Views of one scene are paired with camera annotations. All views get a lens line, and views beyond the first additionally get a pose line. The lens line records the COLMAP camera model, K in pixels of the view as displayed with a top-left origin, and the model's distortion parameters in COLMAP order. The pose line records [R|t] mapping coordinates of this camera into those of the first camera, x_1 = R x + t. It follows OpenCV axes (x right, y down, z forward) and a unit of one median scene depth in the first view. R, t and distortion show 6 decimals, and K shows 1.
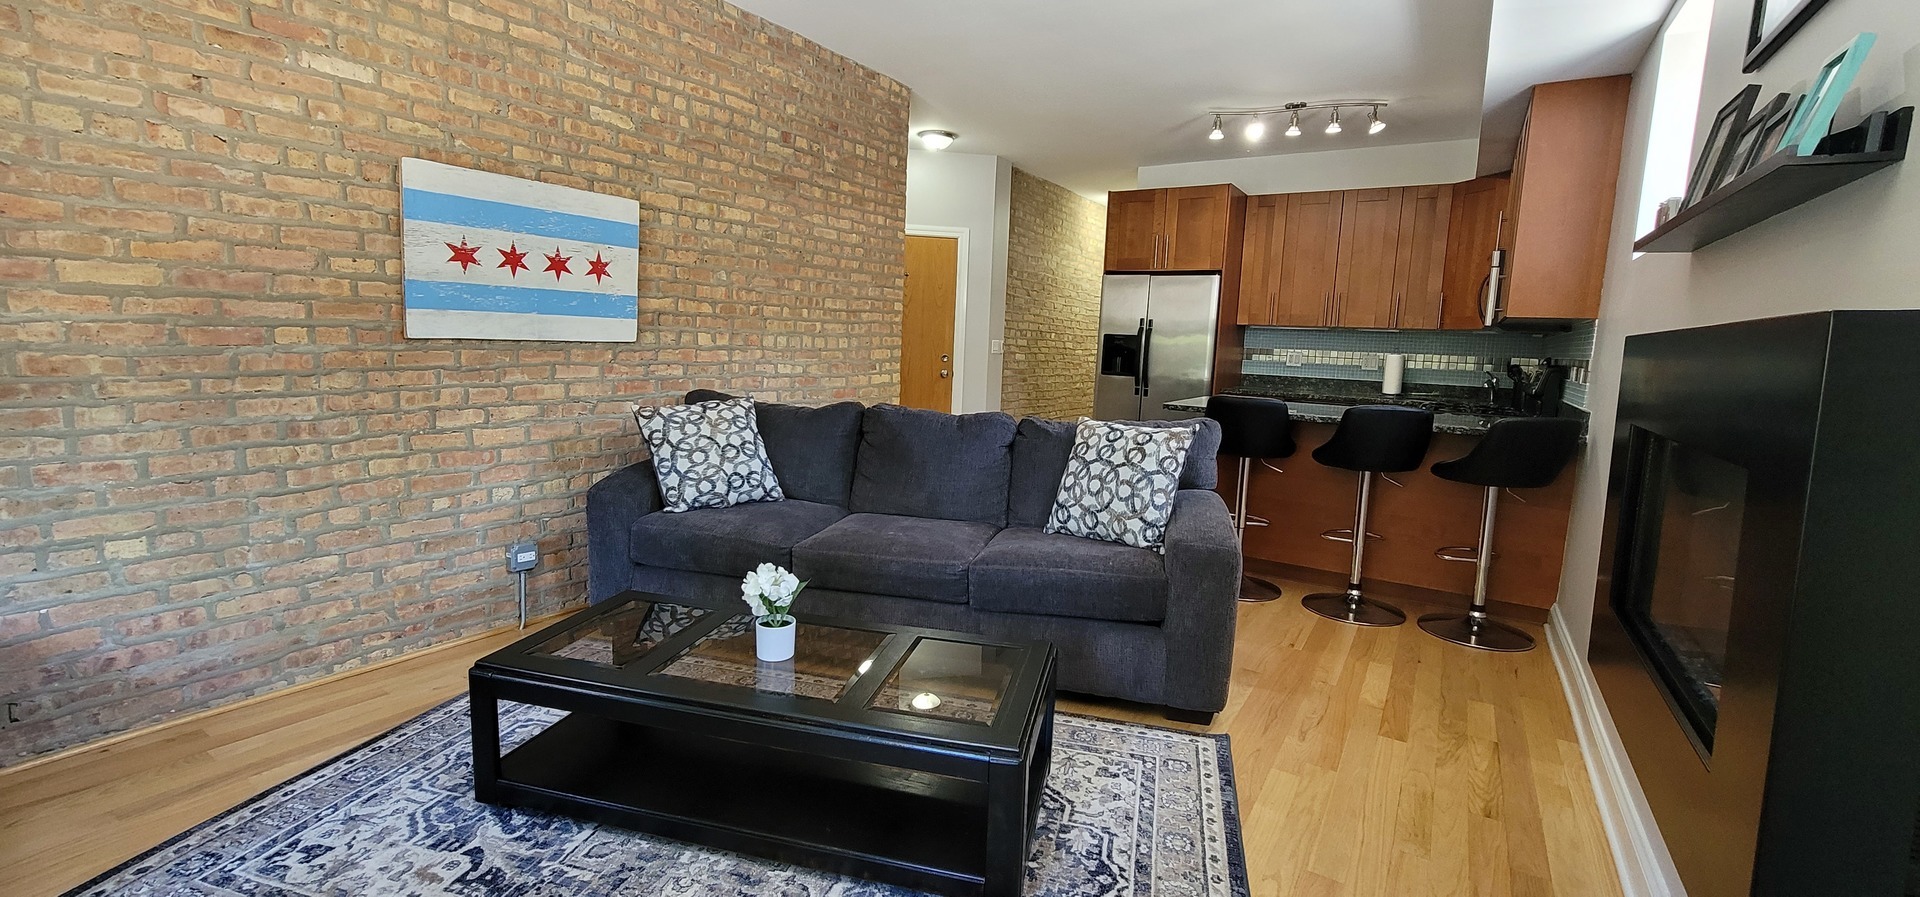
lens RADIAL K [[790.5, 0, 960.0], [0, 790.5, 448.5], [0, 0, 1]] dist [0.000166, 0.000034]
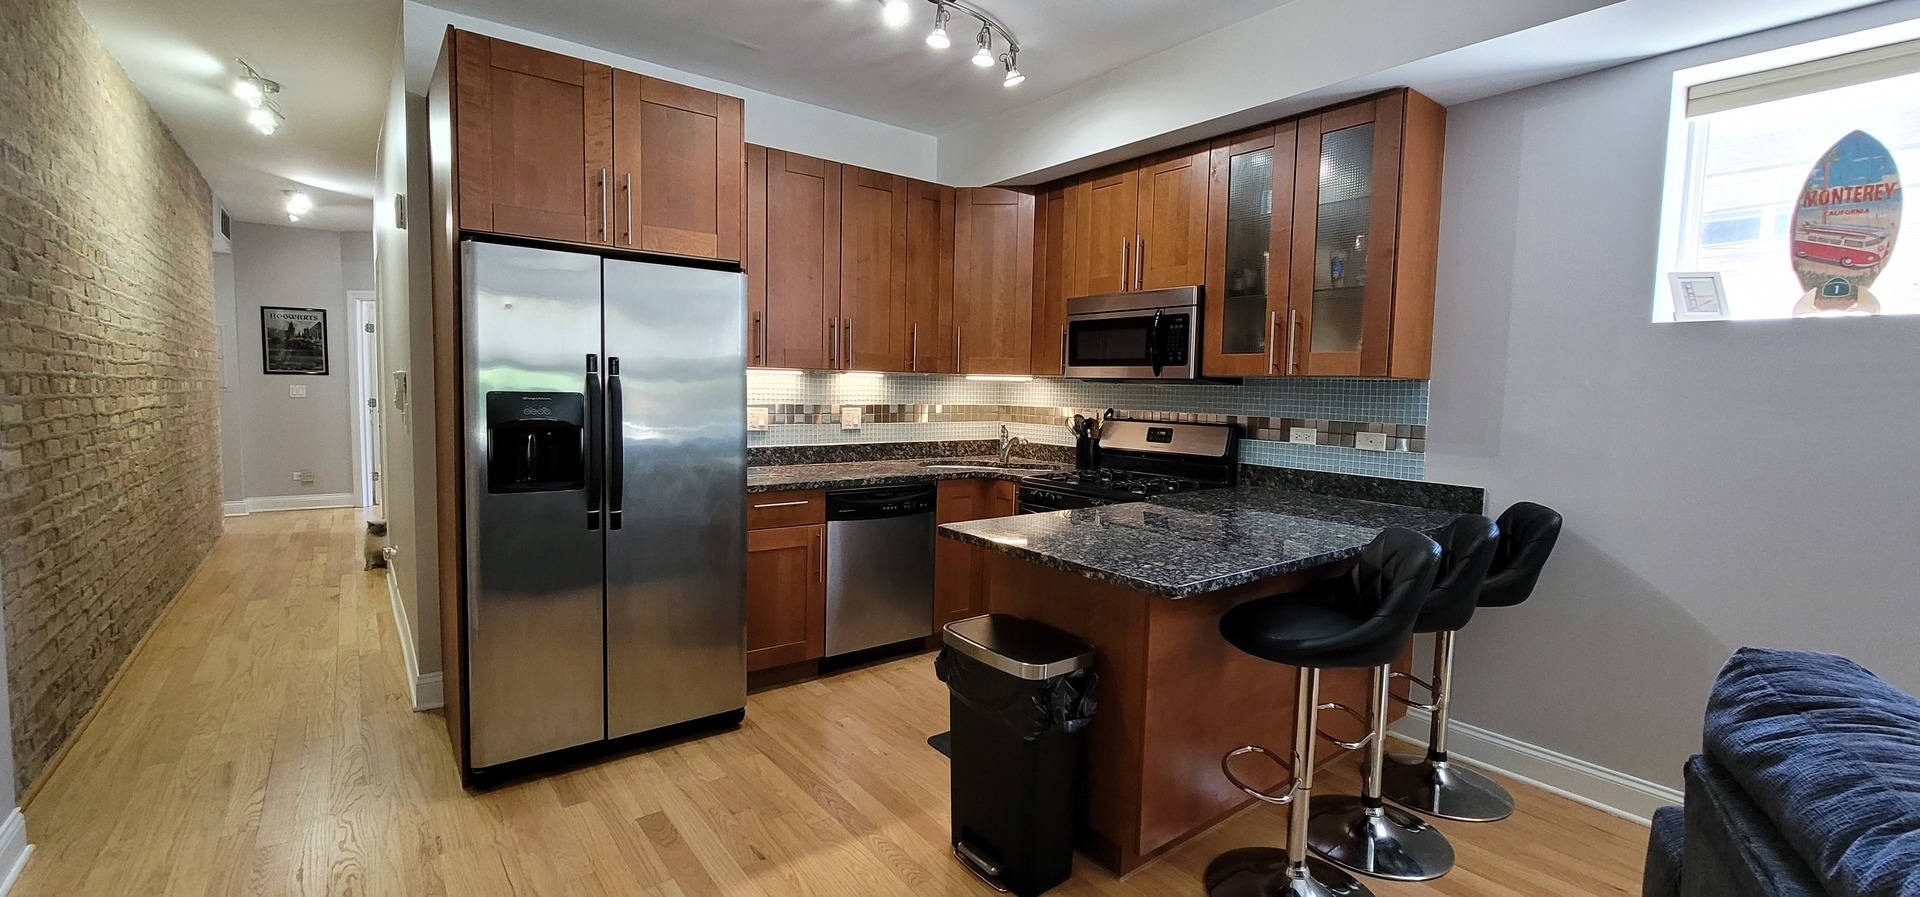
lens RADIAL K [[790.5, 0, 960.0], [0, 790.5, 448.5], [0, 0, 1]] dist [0.000166, 0.000034]
pose [[0.343673, -0.106242, 0.933060, -0.110384], [0.121547, 0.990255, 0.067985, -0.119301], [-0.931190, 0.090046, 0.353238, 0.663669]]
